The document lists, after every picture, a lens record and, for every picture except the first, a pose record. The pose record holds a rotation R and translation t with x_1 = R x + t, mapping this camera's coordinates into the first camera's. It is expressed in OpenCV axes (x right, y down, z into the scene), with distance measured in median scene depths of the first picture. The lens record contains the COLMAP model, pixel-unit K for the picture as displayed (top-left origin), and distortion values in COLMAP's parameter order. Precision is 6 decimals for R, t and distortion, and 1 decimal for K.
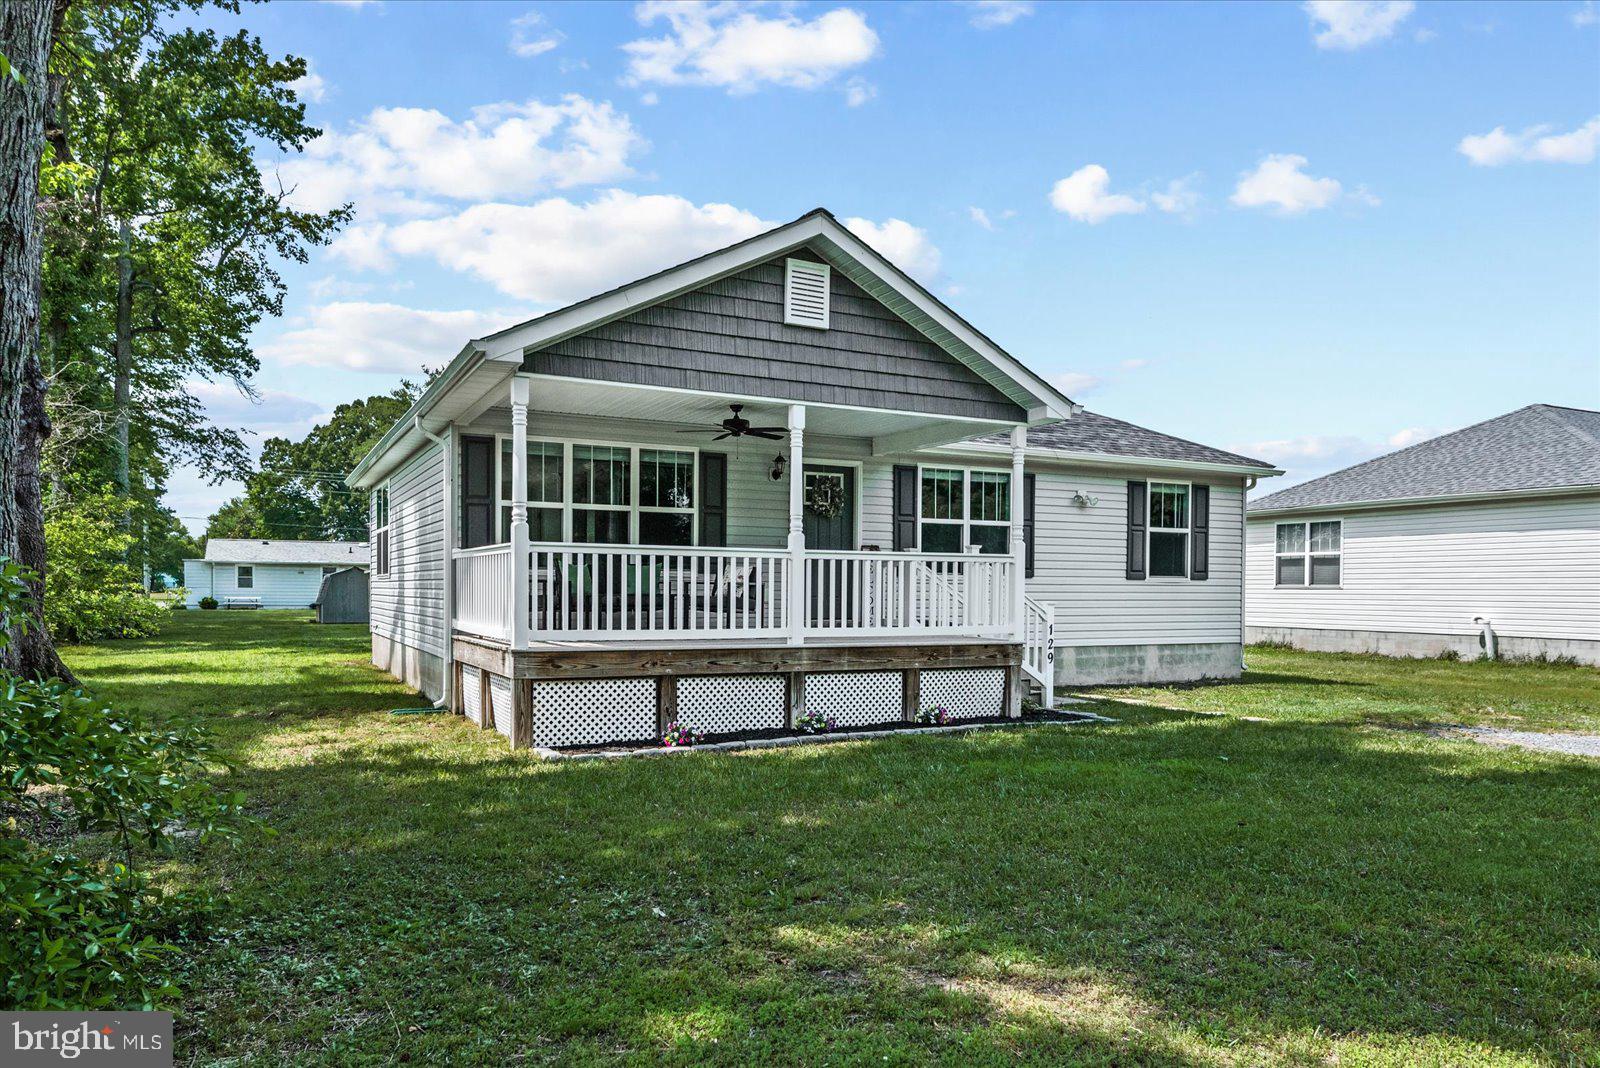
lens RADIAL K [[1065.3, 0, 808.5], [0, 1065.3, 605.4], [0, 0, 1]] dist [0.062251, -0.058317]
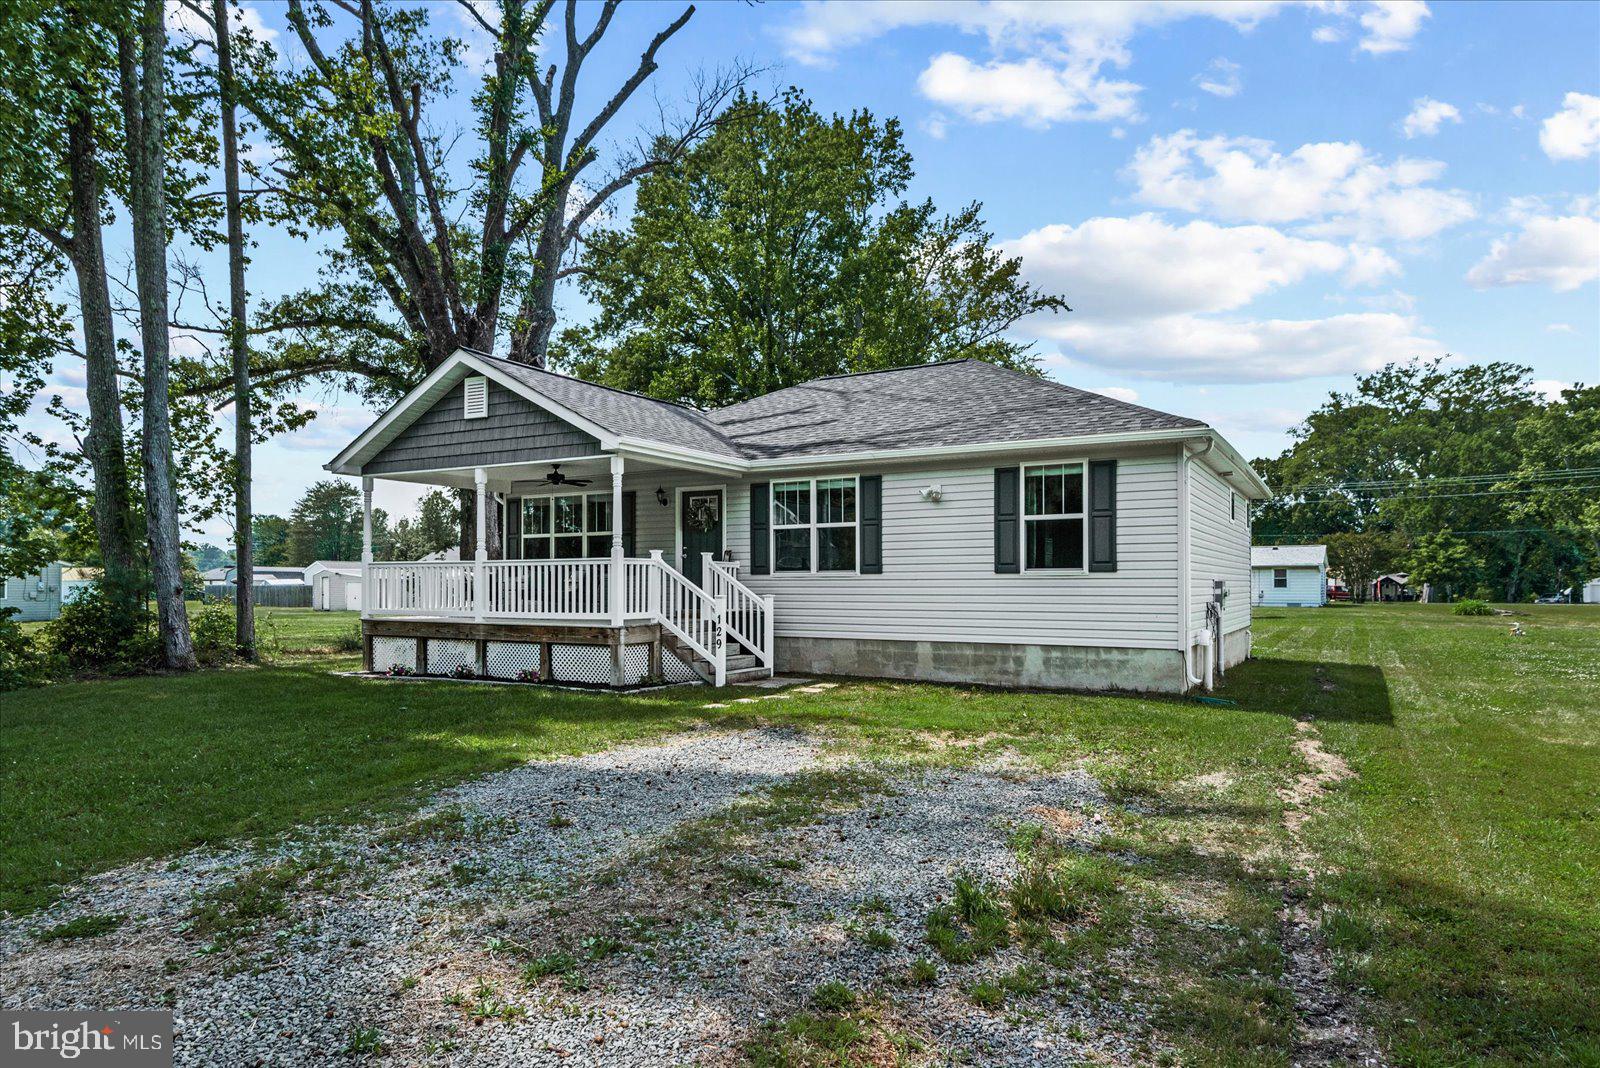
lens RADIAL K [[919.4, 0, 823.0], [0, 919.4, 576.7], [0, 0, 1]] dist [0.041174, -0.000059]
pose [[0.555290, -0.014831, -0.831525, 1.177957], [-0.008260, 0.999693, -0.023346, -0.001304], [0.831616, 0.019833, 0.554997, 0.566947]]
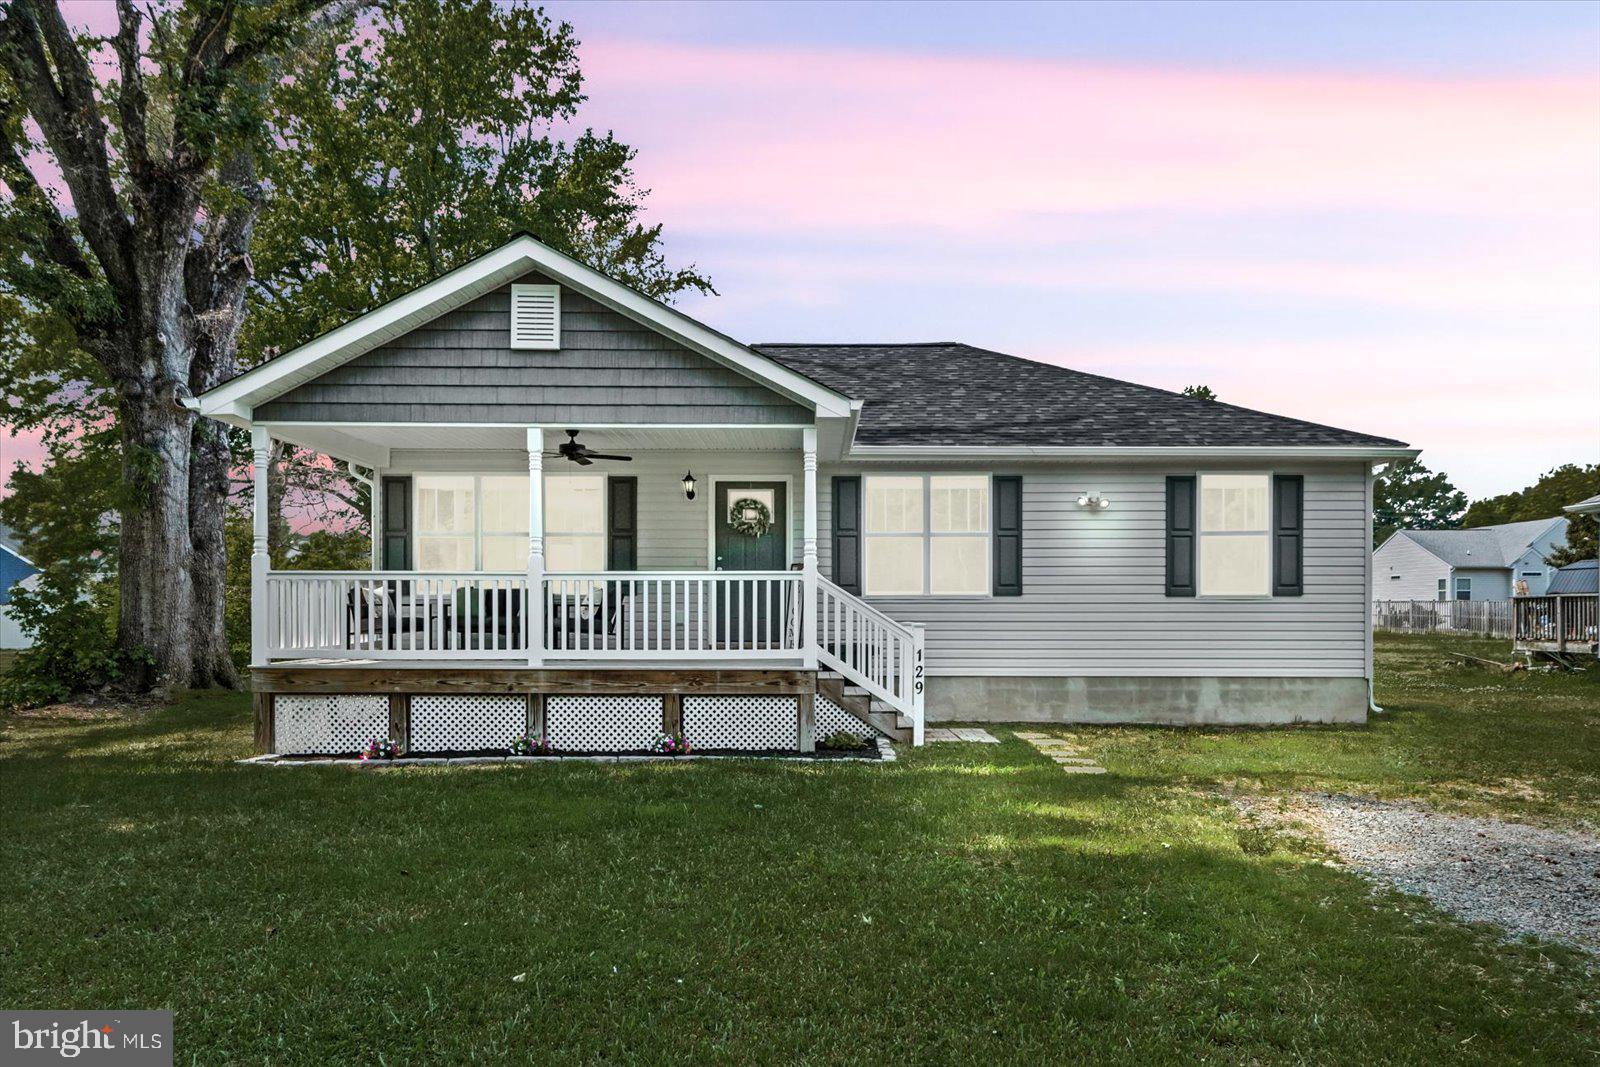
lens RADIAL K [[1065.3, 0, 808.5], [0, 1065.3, 604.9], [0, 0, 1]] dist [0.062251, -0.058317]
pose [[0.886459, -0.007045, -0.462754, 0.578833], [-0.002127, 0.999812, -0.019296, -0.001666], [0.462803, 0.018089, 0.886277, 0.194080]]
